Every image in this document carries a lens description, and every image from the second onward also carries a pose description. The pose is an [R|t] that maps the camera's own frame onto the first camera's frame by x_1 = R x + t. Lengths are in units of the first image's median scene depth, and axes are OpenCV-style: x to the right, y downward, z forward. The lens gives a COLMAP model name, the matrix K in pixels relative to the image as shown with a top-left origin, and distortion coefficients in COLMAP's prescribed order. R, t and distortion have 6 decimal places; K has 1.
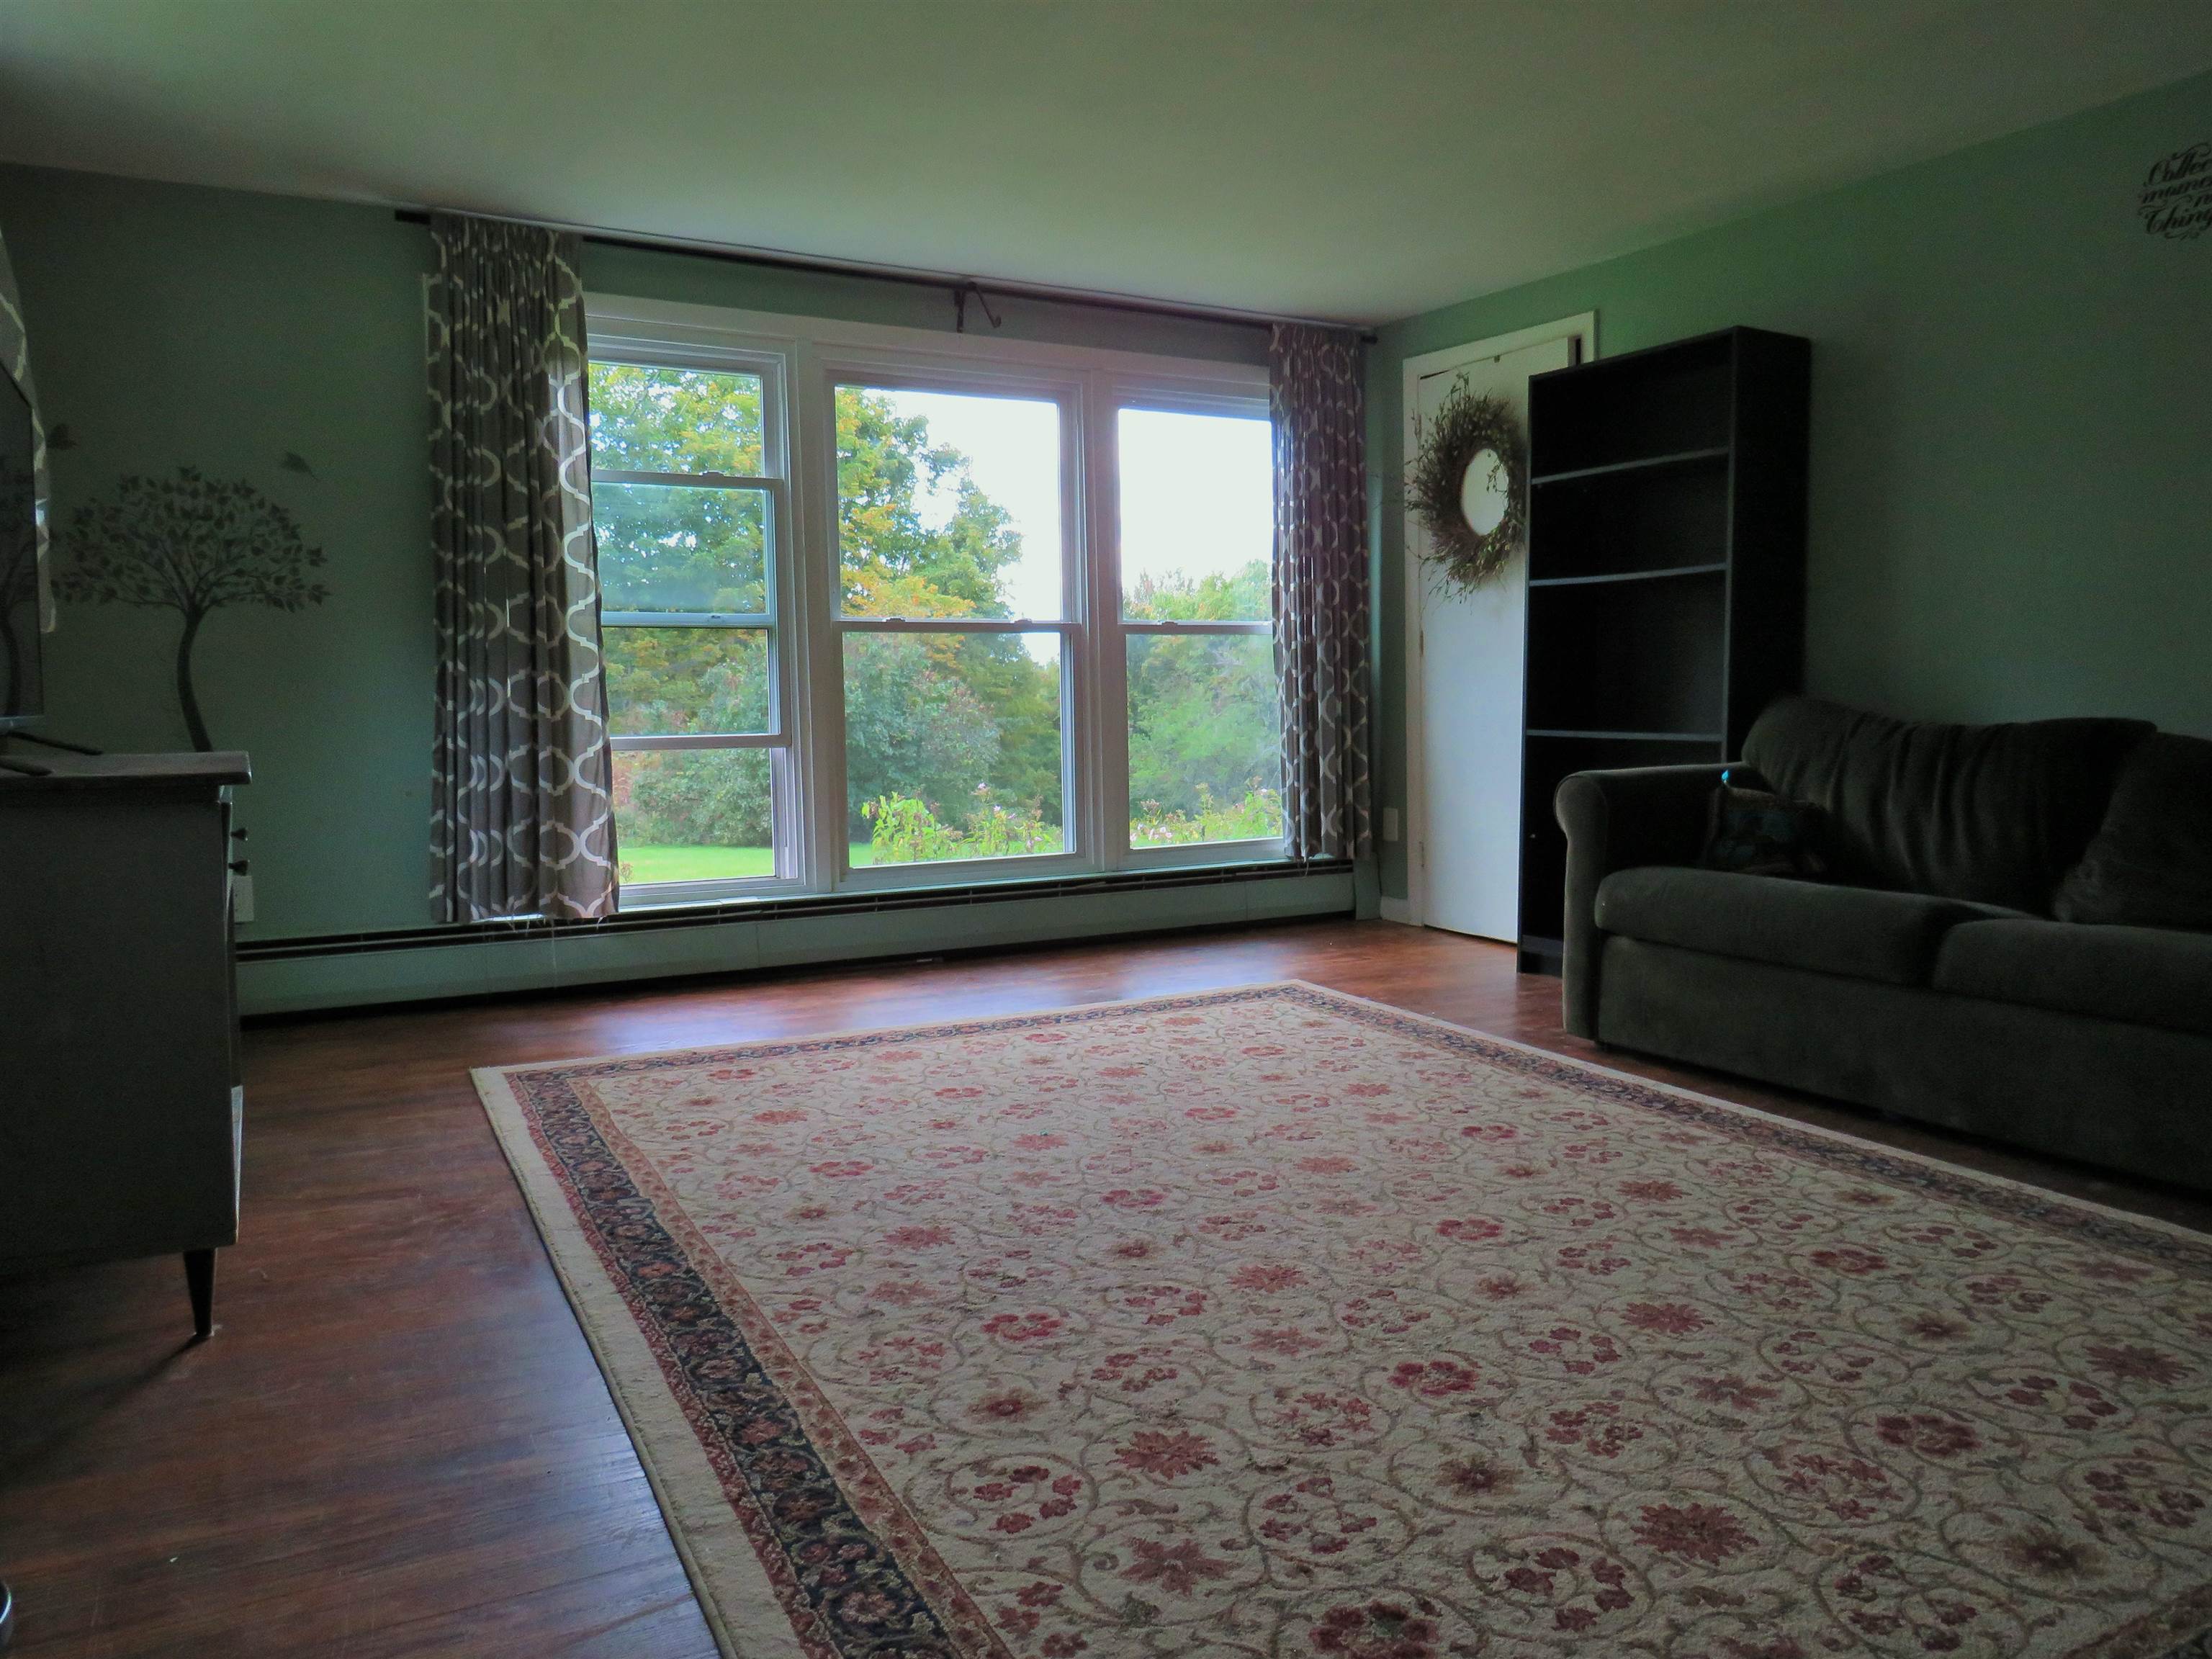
lens RADIAL K [[1571.9, 0, 1106.0], [0, 1571.9, 829.5], [0, 0, 1]] dist [-0.047482, 0.031769]
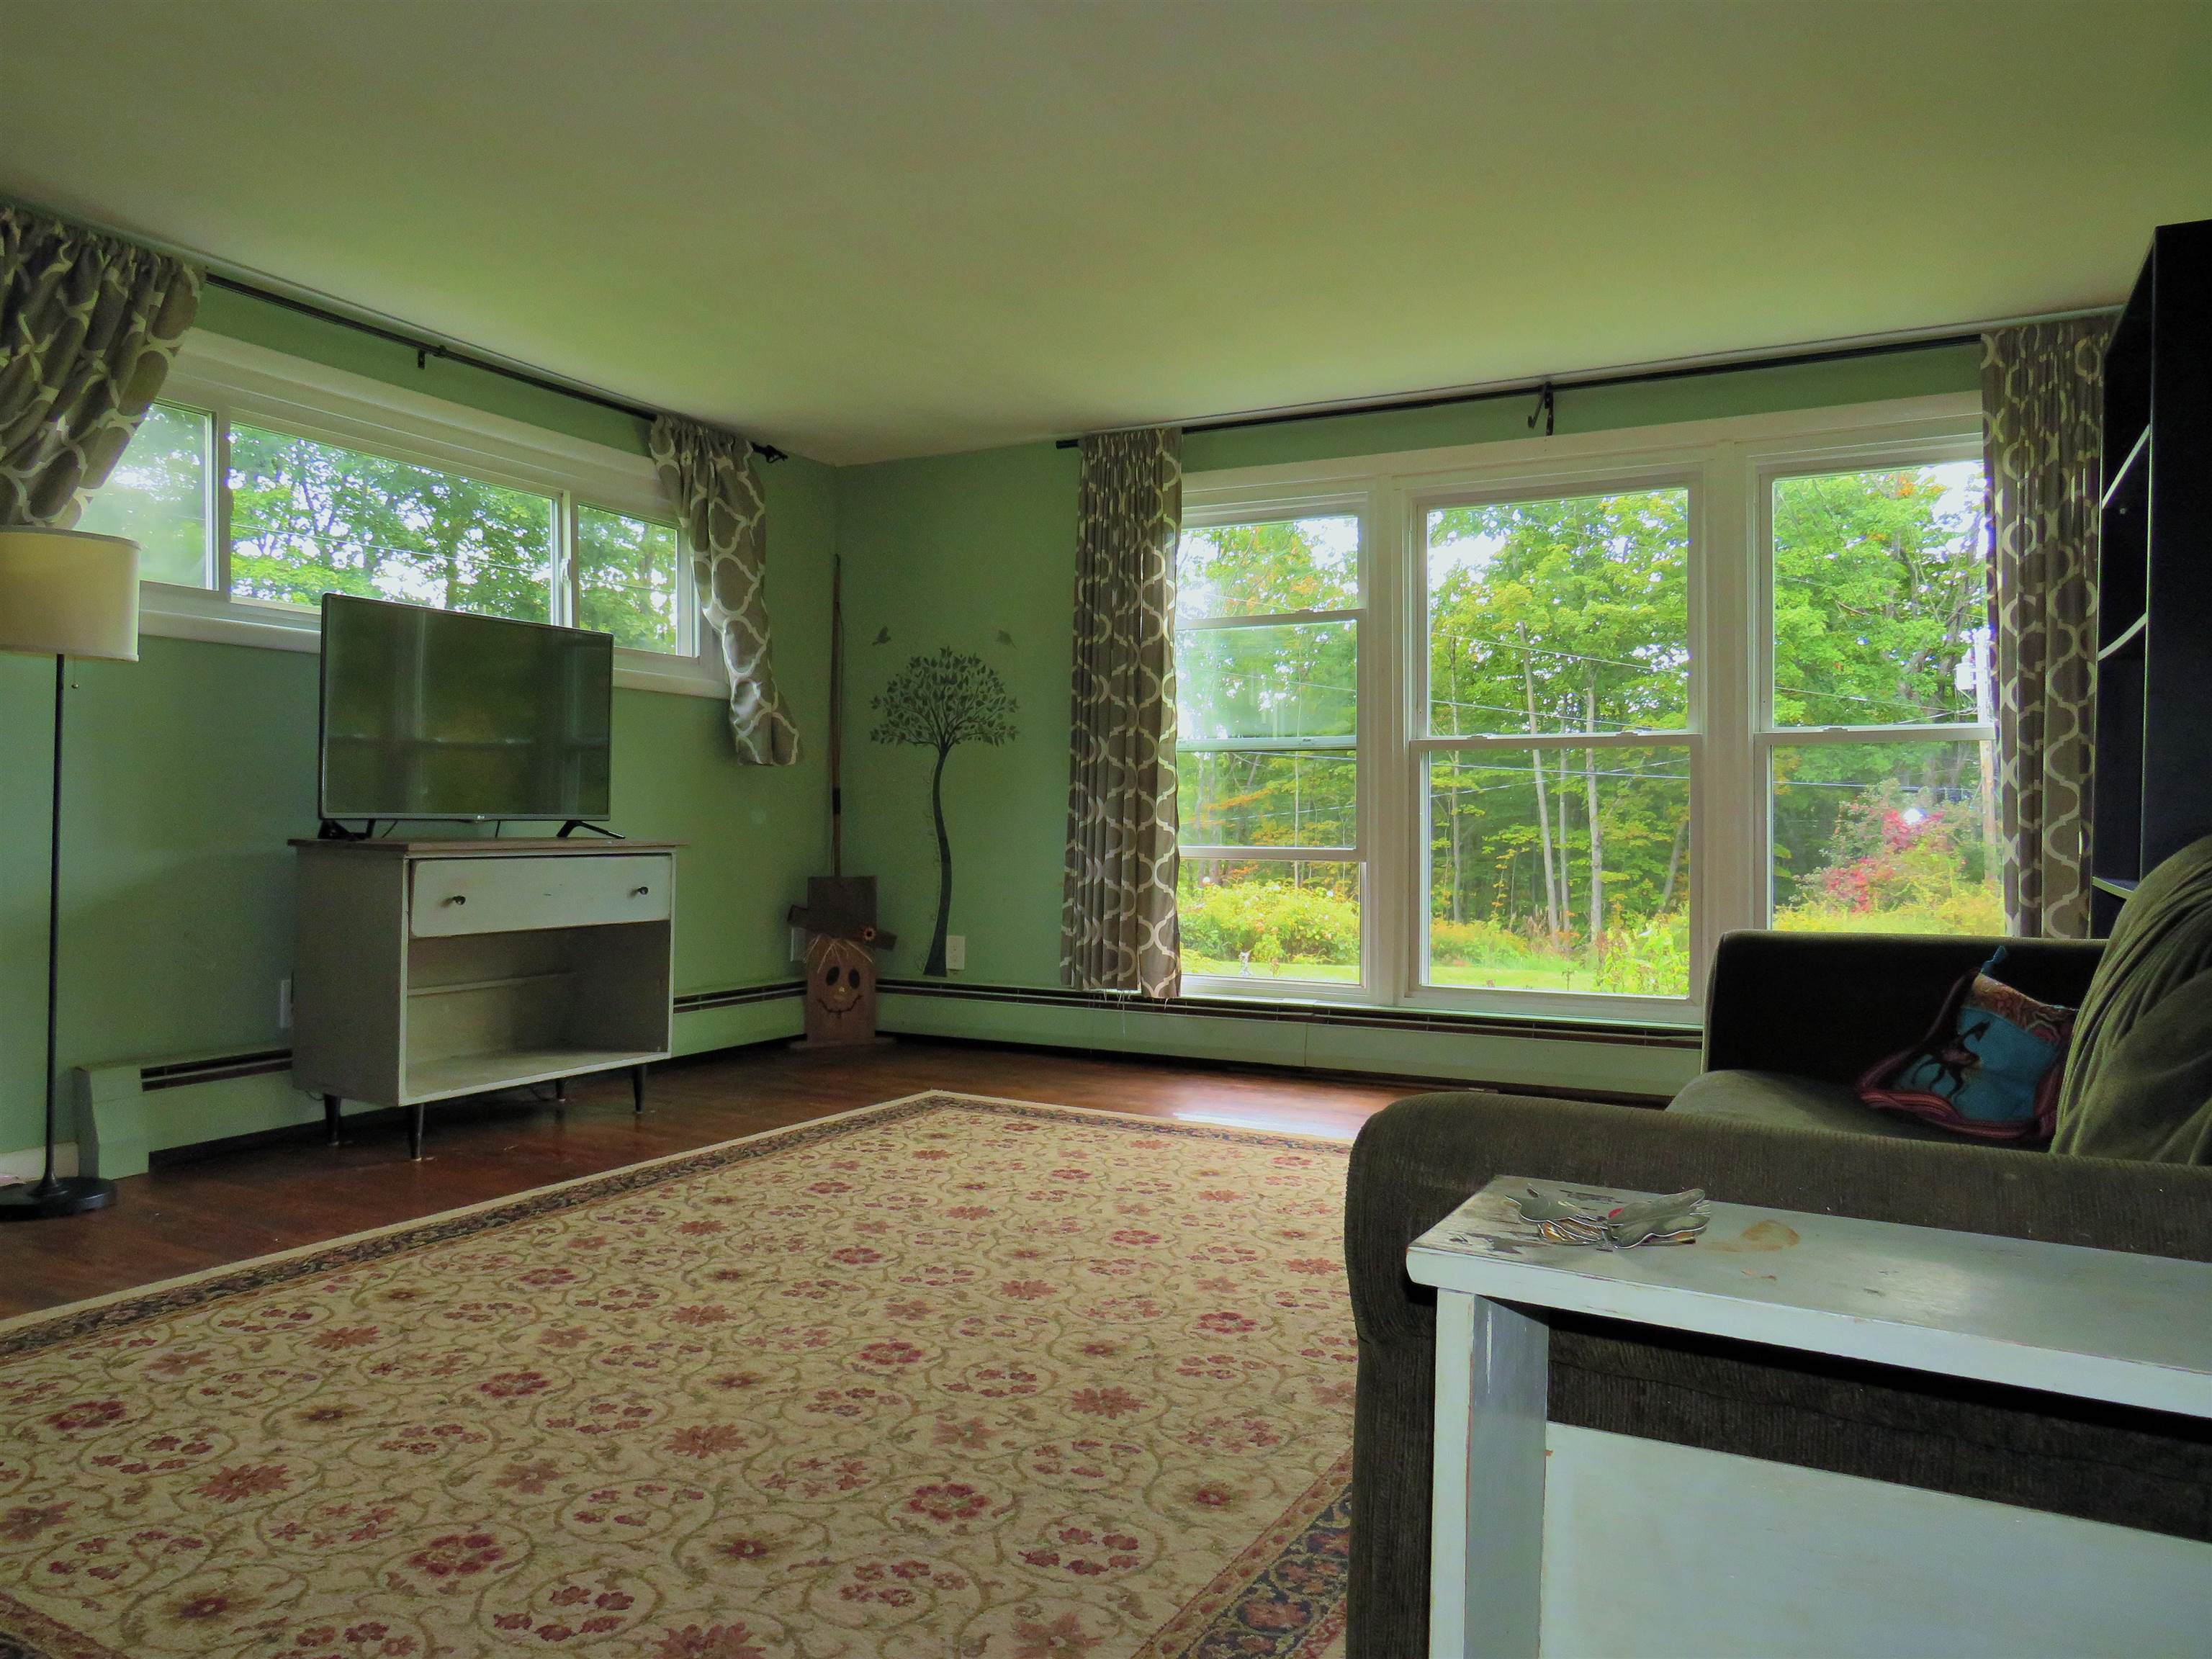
lens RADIAL K [[1580.3, 0, 1091.0], [0, 1580.3, 836.8], [0, 0, 1]] dist [-0.018121, -0.004946]
pose [[0.529250, 0.024365, -0.848116, 1.180107], [-0.084023, 0.996179, -0.023814, -0.058158], [0.844296, 0.083864, 0.529275, 0.574138]]
